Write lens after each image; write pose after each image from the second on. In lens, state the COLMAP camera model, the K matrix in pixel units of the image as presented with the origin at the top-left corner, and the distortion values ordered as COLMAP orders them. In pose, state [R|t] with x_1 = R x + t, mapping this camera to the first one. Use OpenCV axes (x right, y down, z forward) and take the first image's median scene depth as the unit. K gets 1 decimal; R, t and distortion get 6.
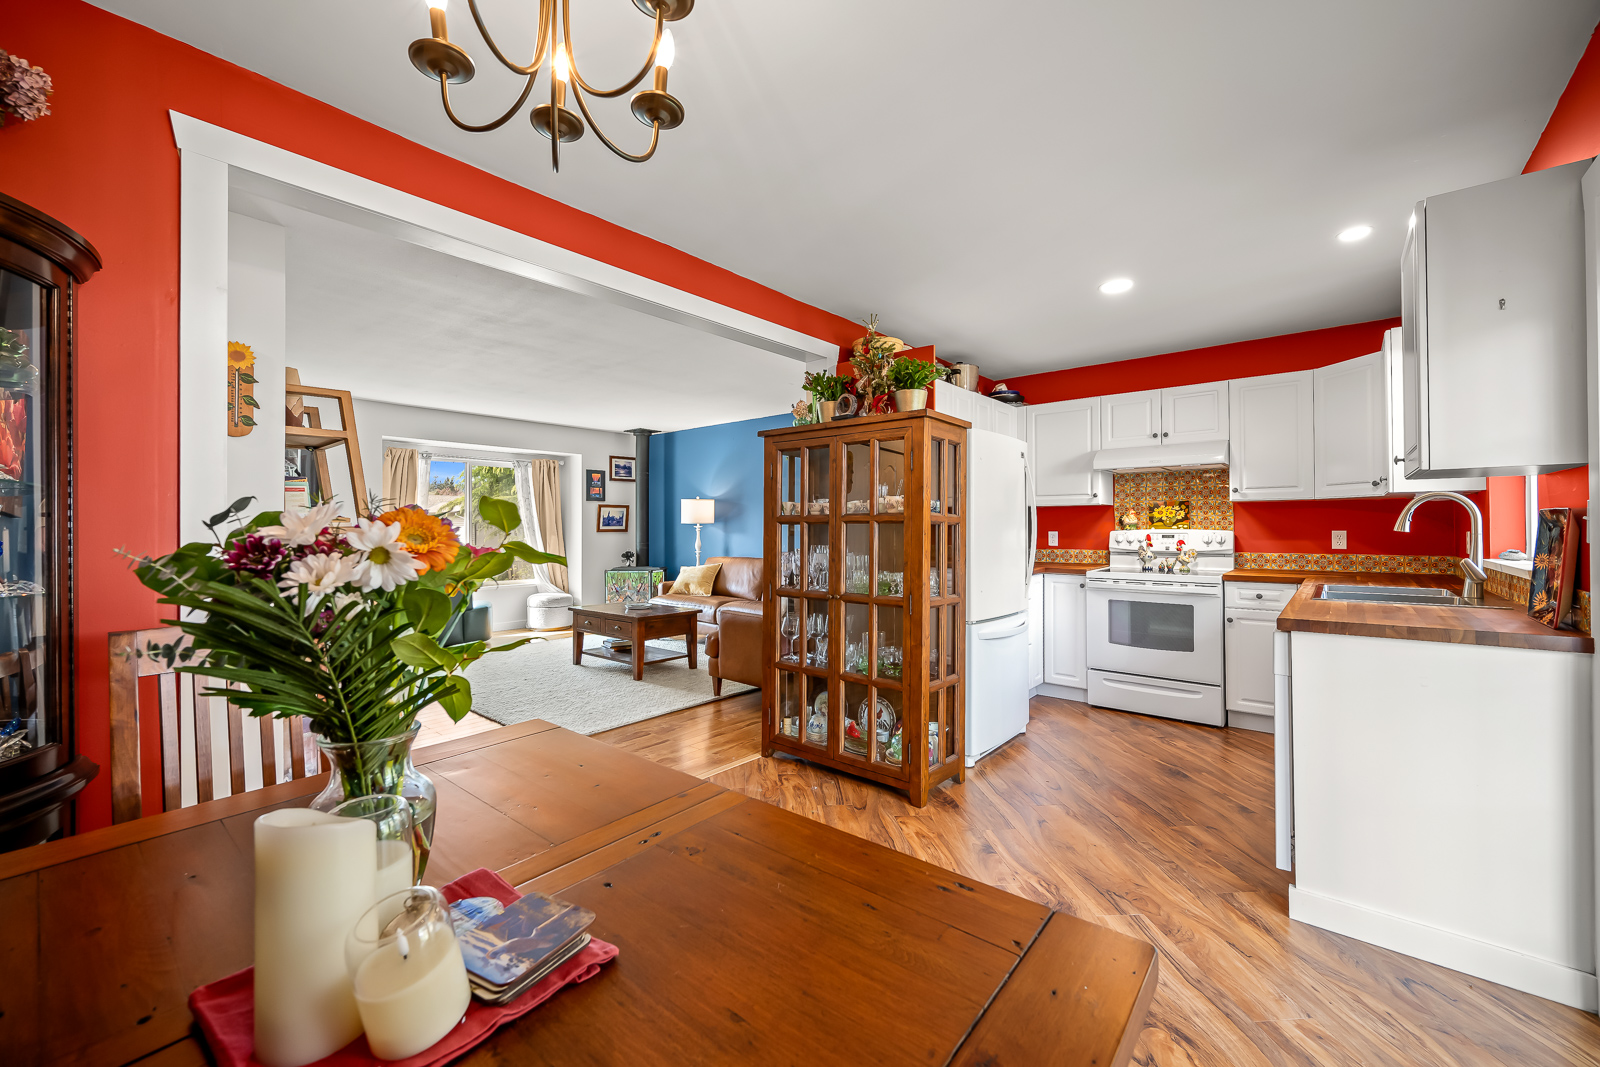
lens RADIAL K [[636.4, 0, 803.3], [0, 636.4, 527.0], [0, 0, 1]] dist [-0.001159, 0.000270]
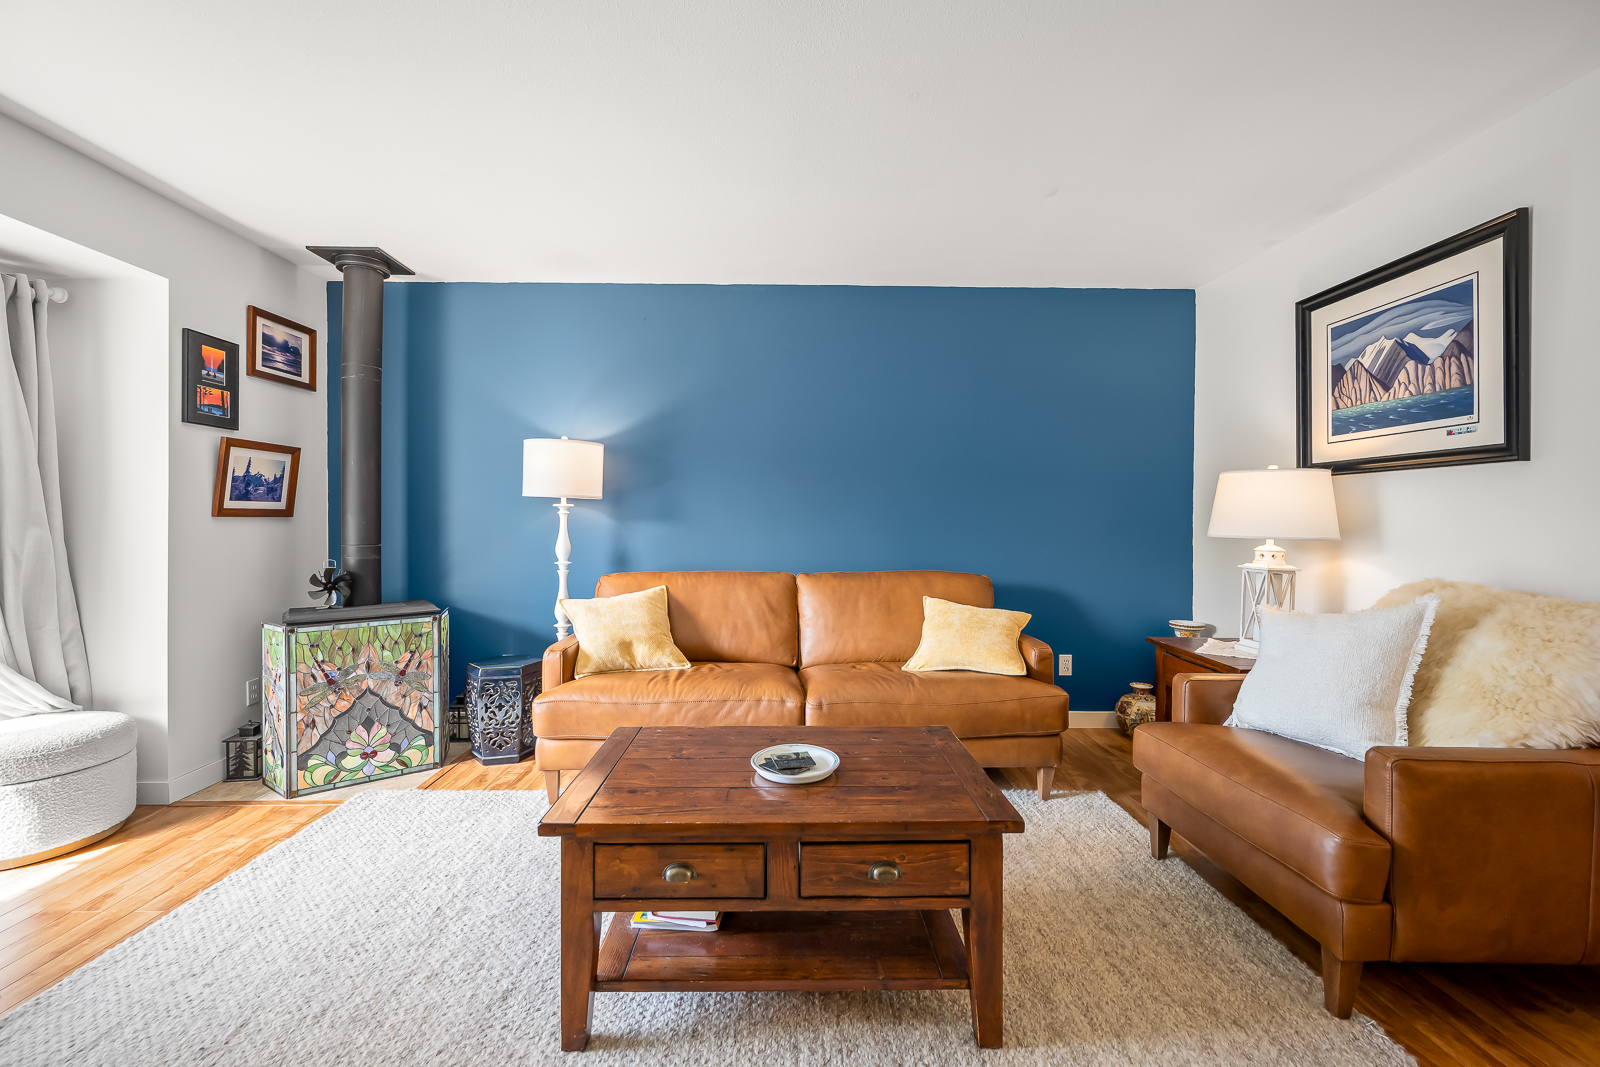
lens RADIAL K [[660.0, 0, 803.9], [0, 660.0, 518.3], [0, 0, 1]] dist [-0.000839, 0.000331]
pose [[0.755642, 0.003939, 0.654973, -0.325582], [-0.005177, 0.999987, -0.000041, 0.007420], [-0.654965, -0.003360, 0.755652, 0.532132]]
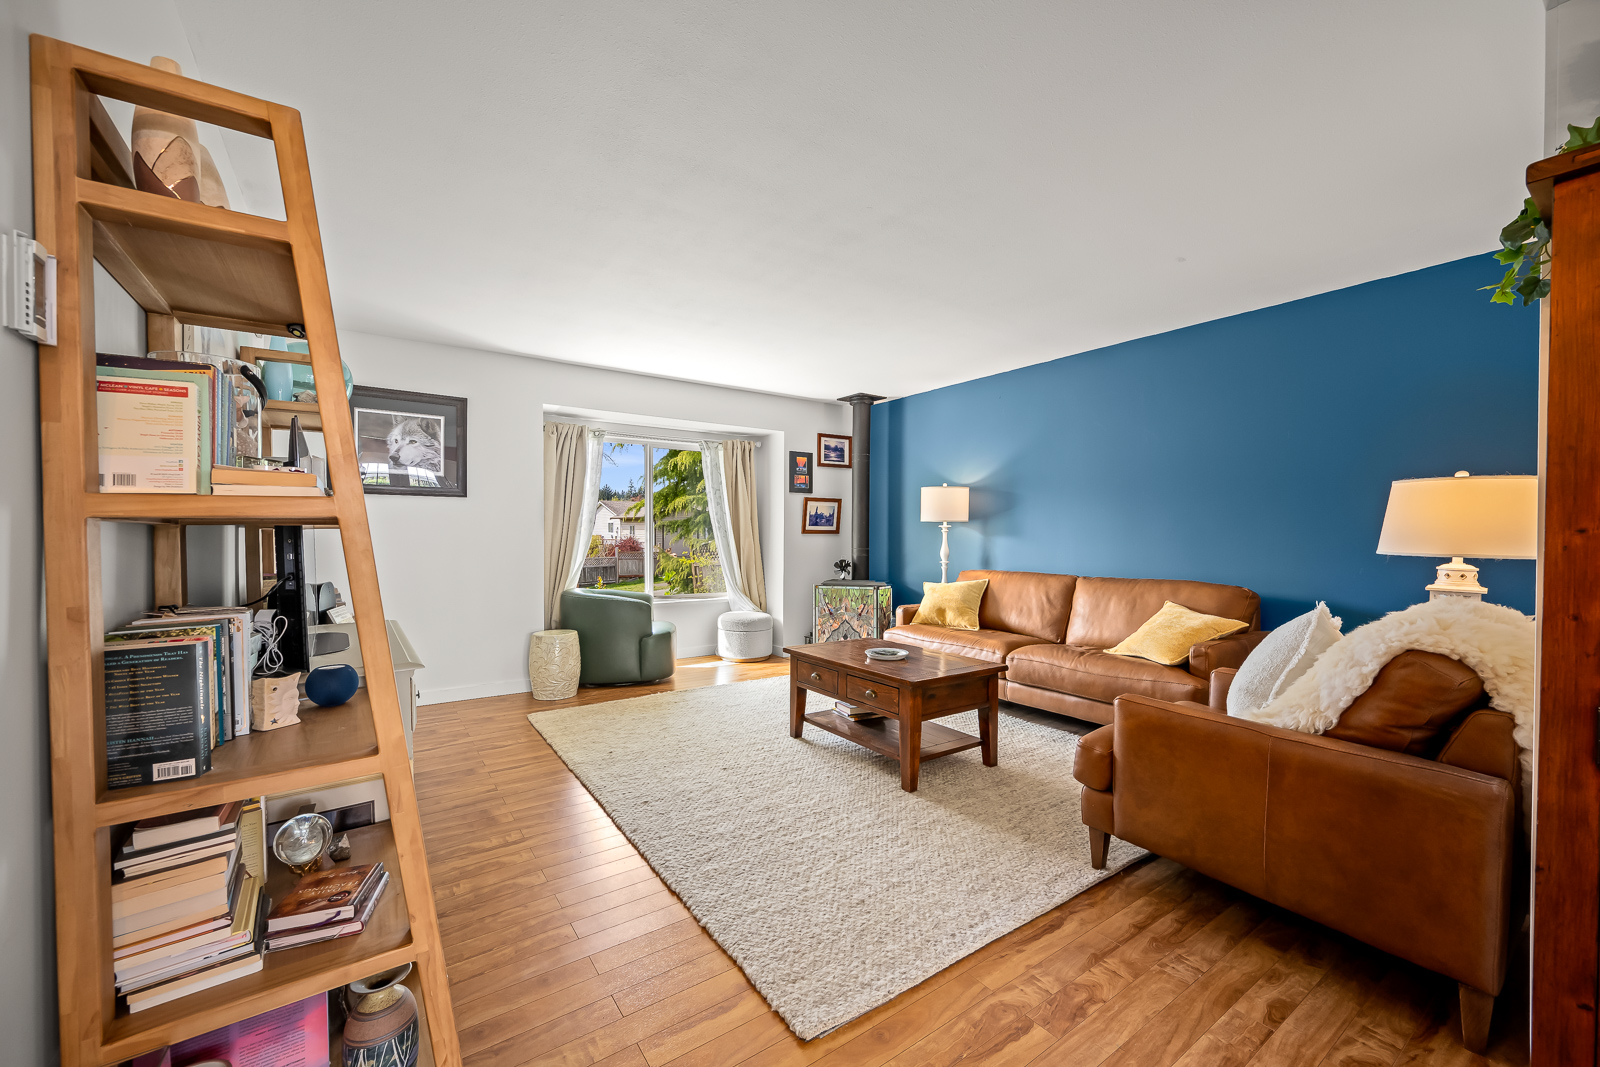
lens RADIAL K [[633.9, 0, 800.0], [0, 633.9, 533.5], [0, 0, 1]] dist [-0.001563, 0.000101]
pose [[0.965522, 0.003670, -0.260297, -0.132903], [-0.003375, 0.999993, 0.001580, 0.006696], [0.260301, -0.000647, 0.965527, 0.274119]]
